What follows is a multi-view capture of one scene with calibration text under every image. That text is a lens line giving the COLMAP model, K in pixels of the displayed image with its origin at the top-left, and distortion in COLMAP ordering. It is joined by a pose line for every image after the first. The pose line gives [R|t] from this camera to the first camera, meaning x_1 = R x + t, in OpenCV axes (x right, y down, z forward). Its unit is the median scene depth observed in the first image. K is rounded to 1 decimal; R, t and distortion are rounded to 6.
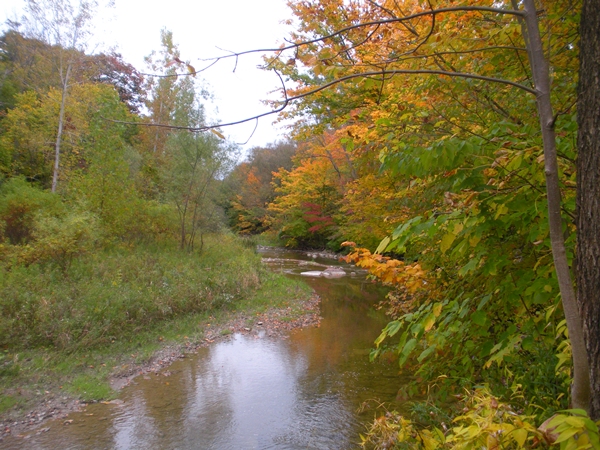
lens RADIAL K [[606.9, 0, 298.7], [0, 606.9, 225.9], [0, 0, 1]] dist [-0.009936, 0.000000]
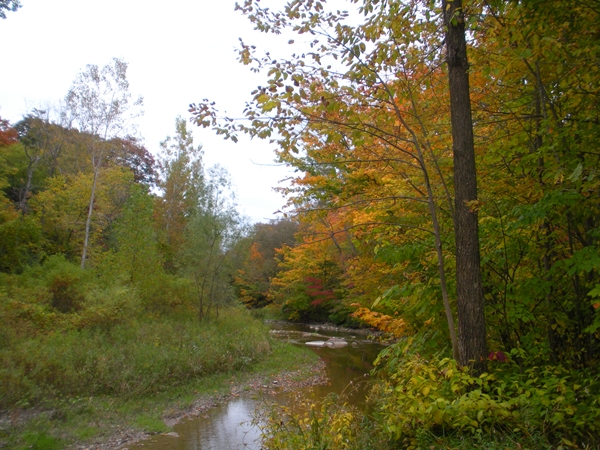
lens RADIAL K [[606.9, 0, 299.8], [0, 606.9, 223.3], [0, 0, 1]] dist [-0.009936, 0.000000]
pose [[0.999994, 0.001280, 0.003313, -0.013824], [-0.000850, 0.991940, -0.126706, 0.004620], [-0.003449, 0.126702, 0.991935, -0.117877]]
